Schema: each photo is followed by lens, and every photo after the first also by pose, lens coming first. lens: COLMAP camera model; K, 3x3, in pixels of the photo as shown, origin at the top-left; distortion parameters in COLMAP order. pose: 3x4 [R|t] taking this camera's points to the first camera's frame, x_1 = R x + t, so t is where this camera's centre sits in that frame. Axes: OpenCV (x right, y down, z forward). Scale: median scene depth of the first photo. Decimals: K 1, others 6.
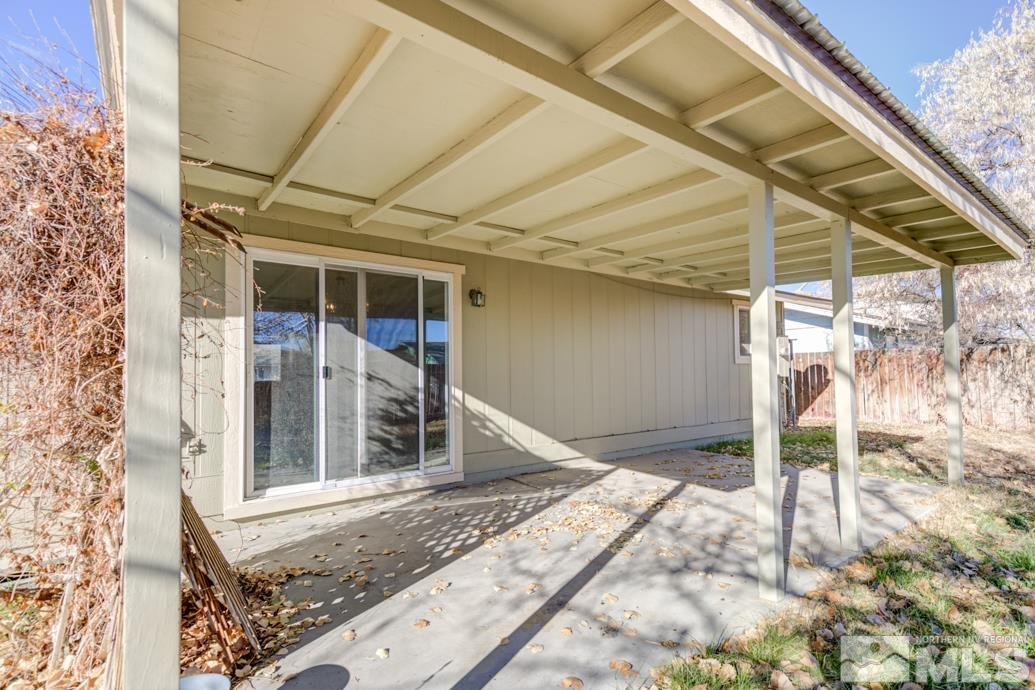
lens RADIAL K [[460.4, 0, 523.3], [0, 460.4, 345.9], [0, 0, 1]] dist [0.013946, -0.000174]
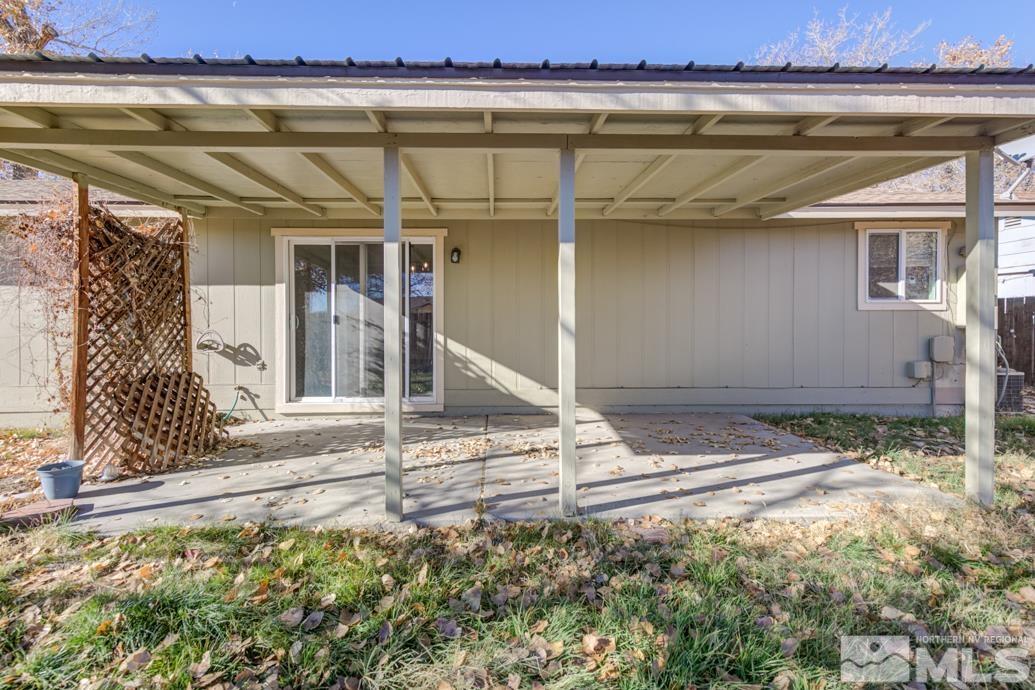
lens RADIAL K [[460.4, 0, 500.4], [0, 460.4, 315.6], [0, 0, 1]] dist [0.013946, -0.000174]
pose [[0.821047, -0.002656, -0.570854, 0.662086], [0.027800, 0.998989, 0.035337, 0.007496], [0.570183, -0.044883, 0.820291, 0.118960]]
